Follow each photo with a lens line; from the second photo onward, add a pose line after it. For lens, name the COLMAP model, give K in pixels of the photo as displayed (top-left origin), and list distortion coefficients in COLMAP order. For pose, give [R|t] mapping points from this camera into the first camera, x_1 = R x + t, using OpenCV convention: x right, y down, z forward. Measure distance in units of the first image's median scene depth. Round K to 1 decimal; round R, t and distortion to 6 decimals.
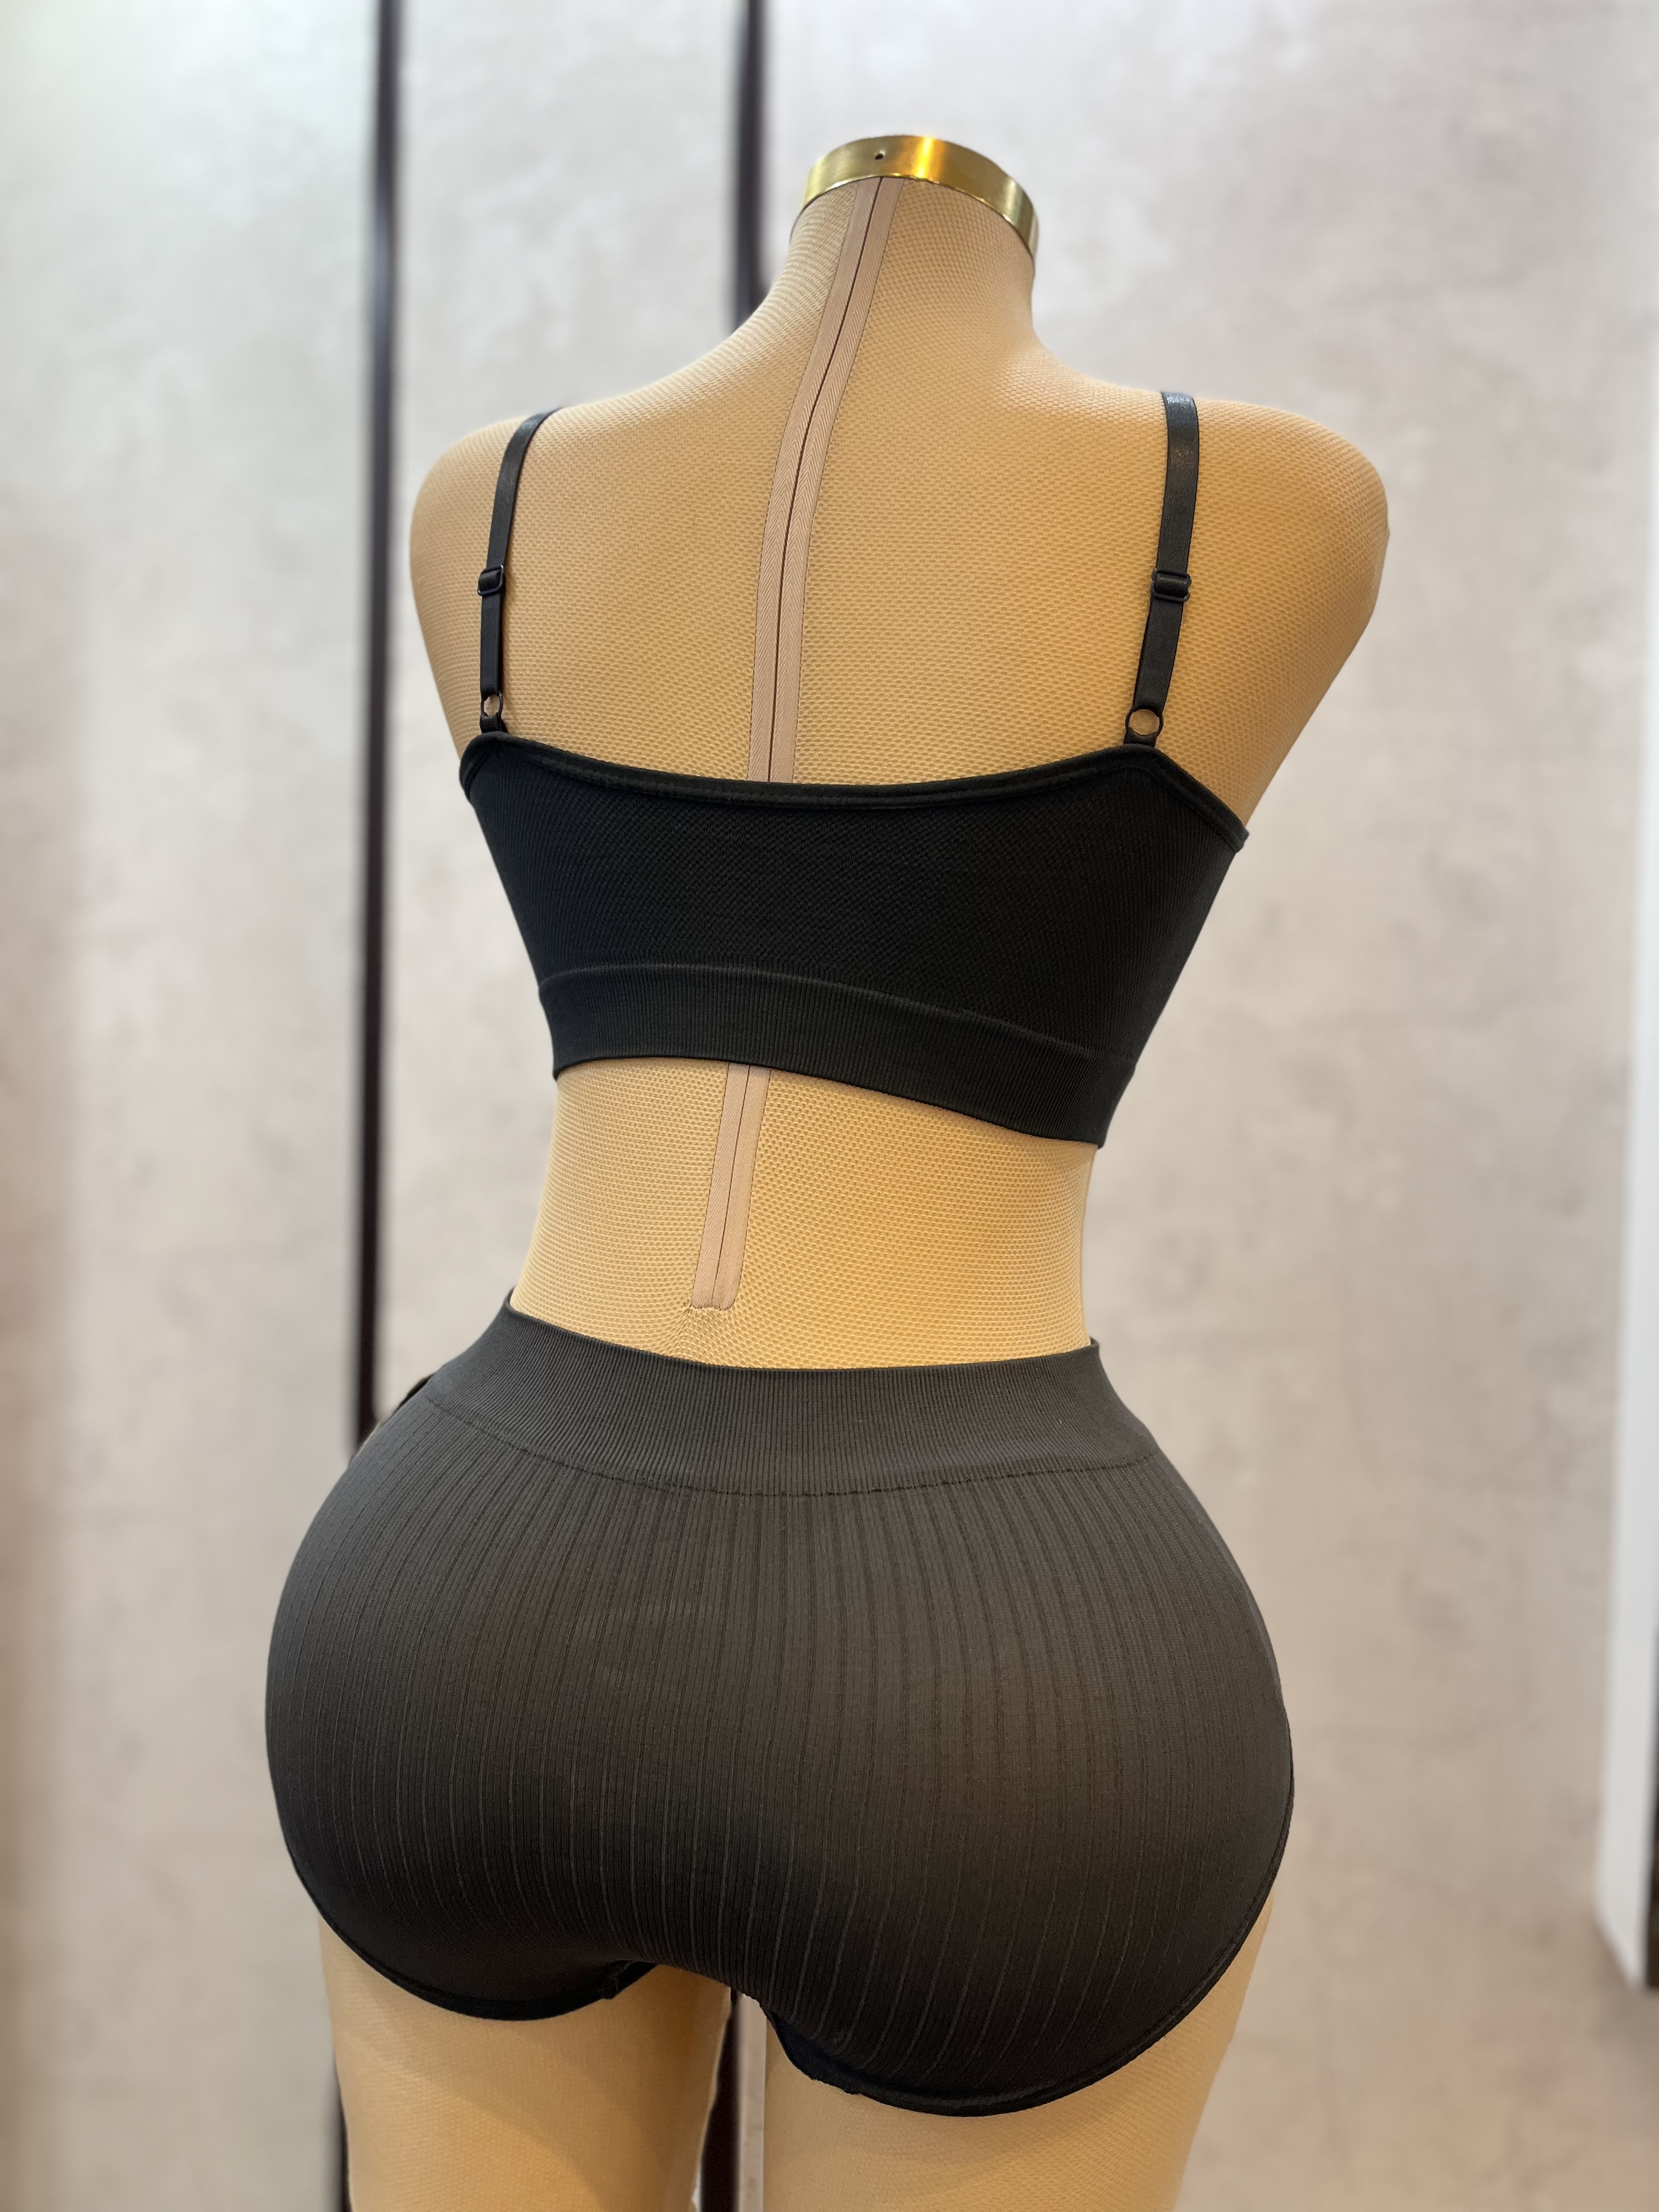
lens RADIAL K [[1676.7, 0, 841.1], [0, 1676.7, 1115.6], [0, 0, 1]] dist [0.059566, -0.094799]
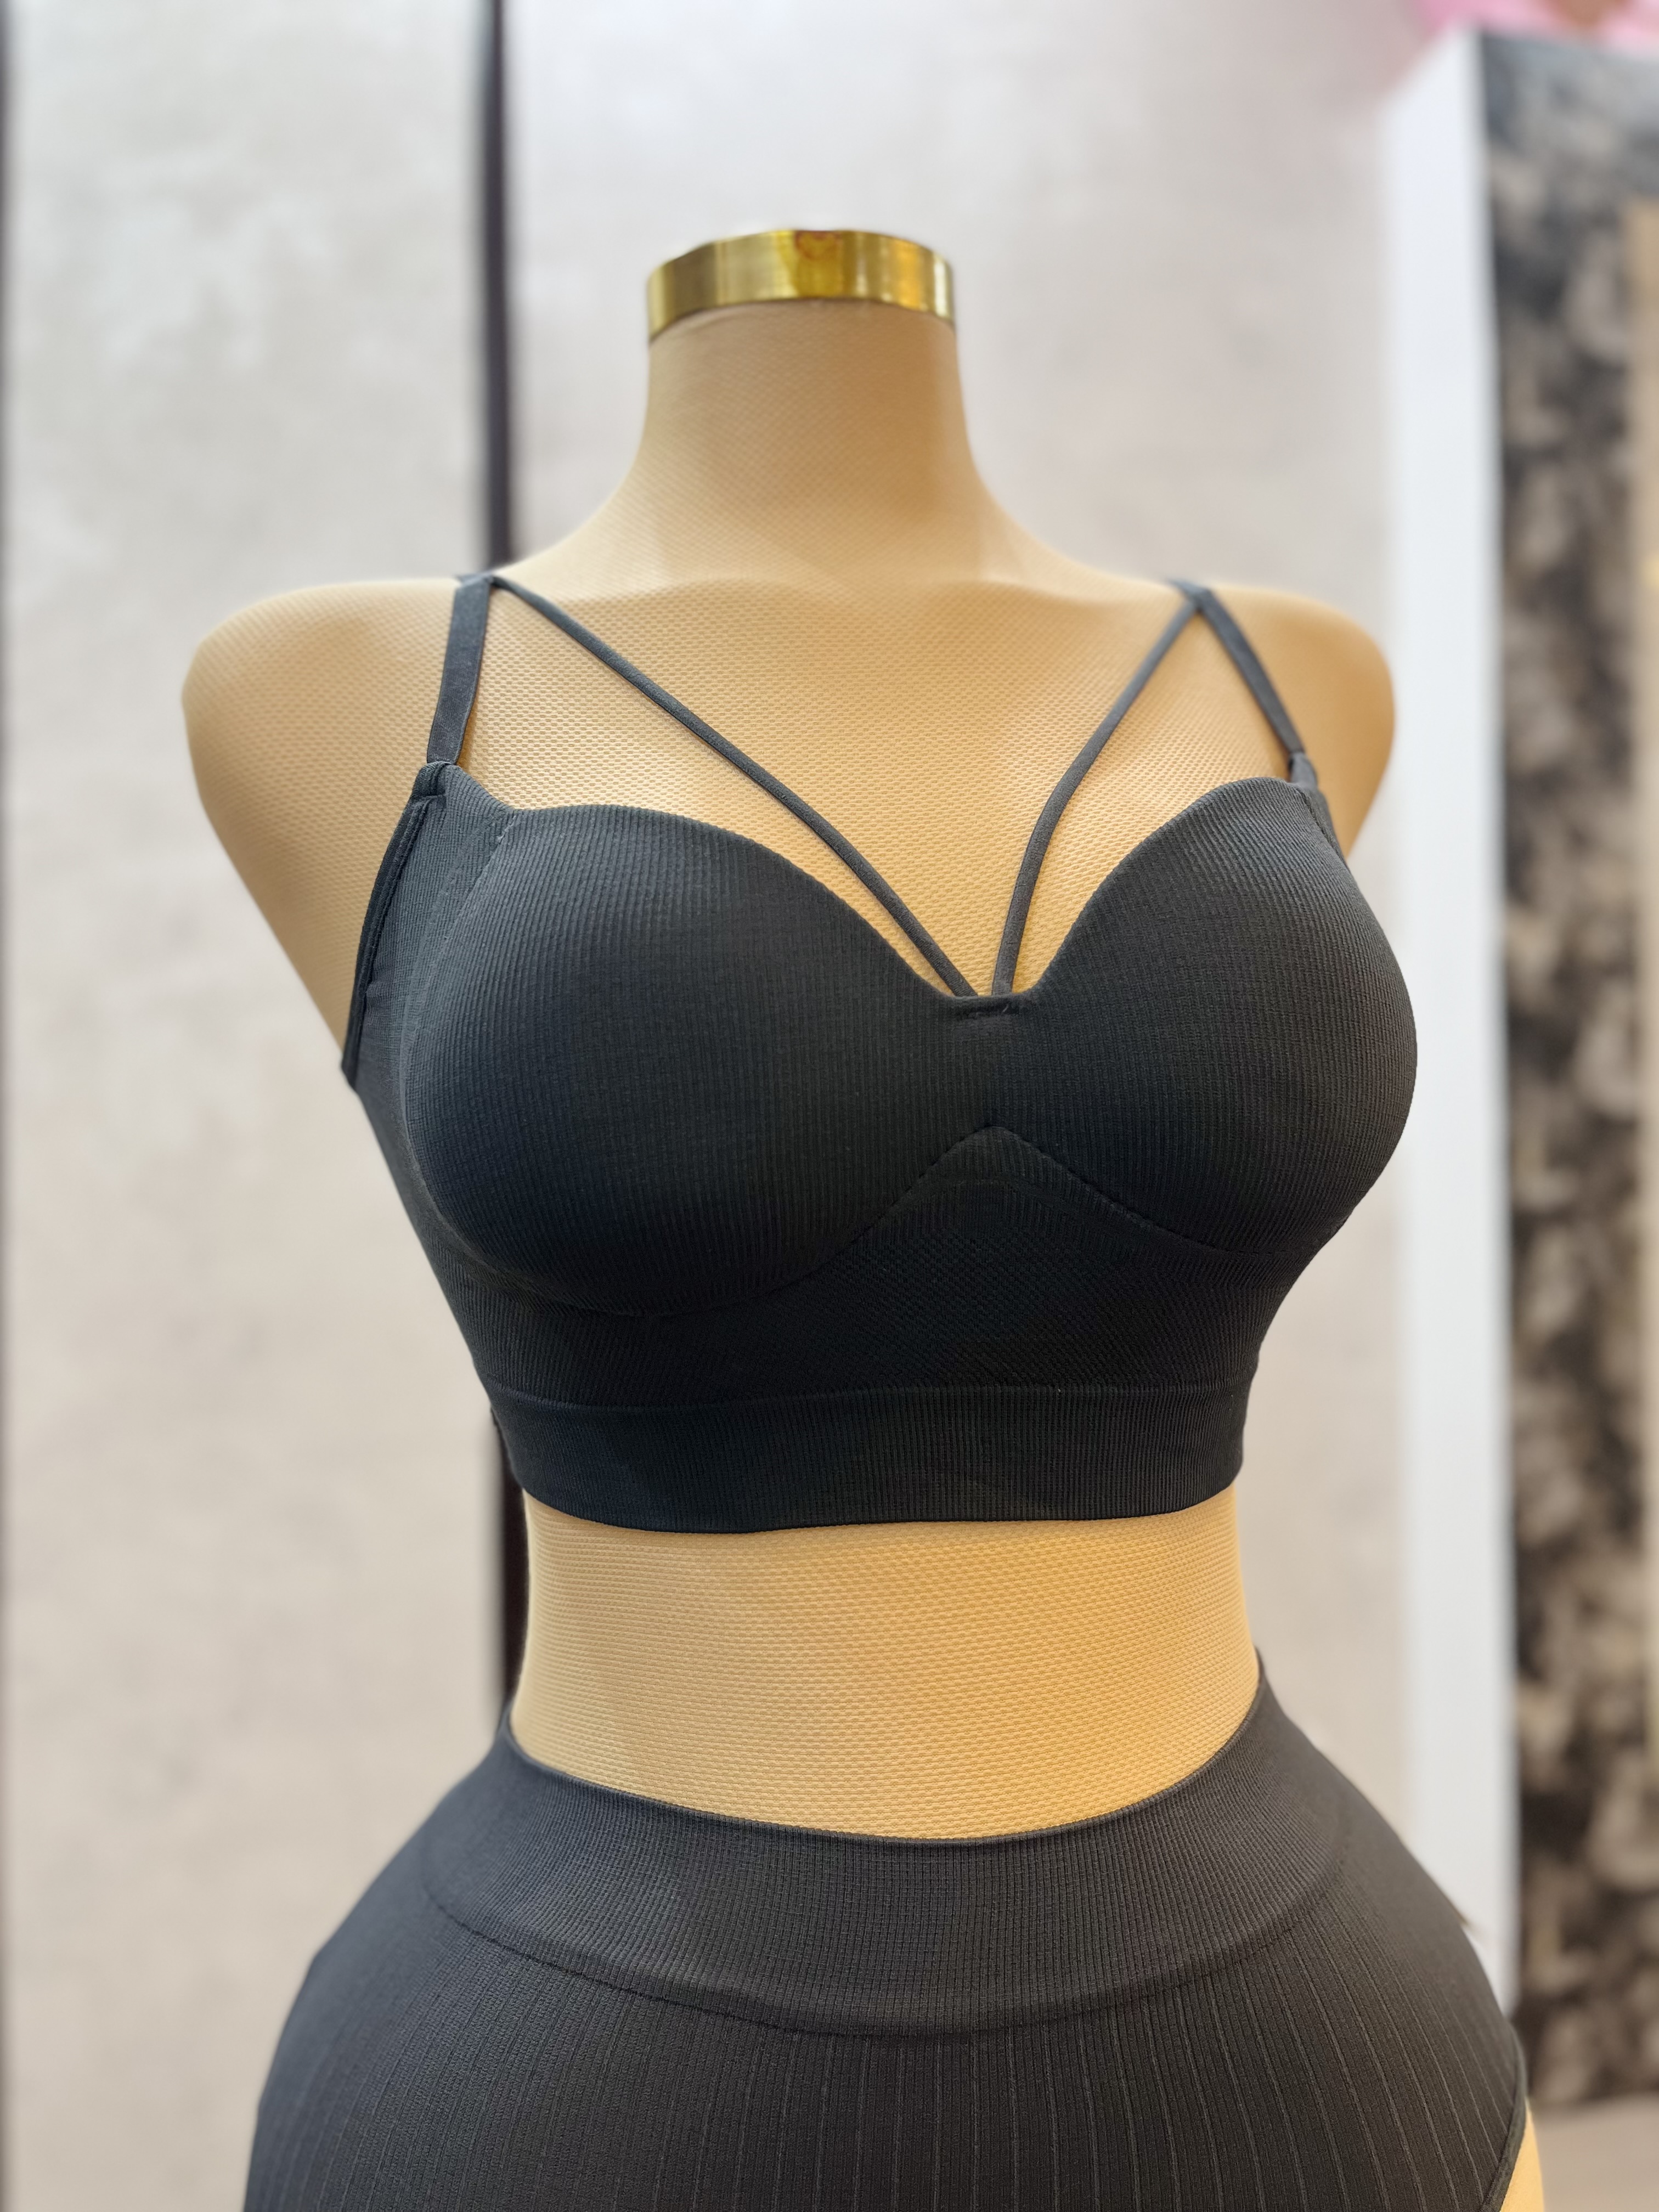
lens RADIAL K [[1676.7, 0, 835.1], [0, 1676.7, 1118.1], [0, 0, 1]] dist [0.059566, -0.094799]
pose [[0.903377, -0.018219, 0.428459, -0.284702], [0.037309, 0.998648, -0.036198, -0.064084], [-0.427221, 0.048686, 0.902836, 0.188396]]
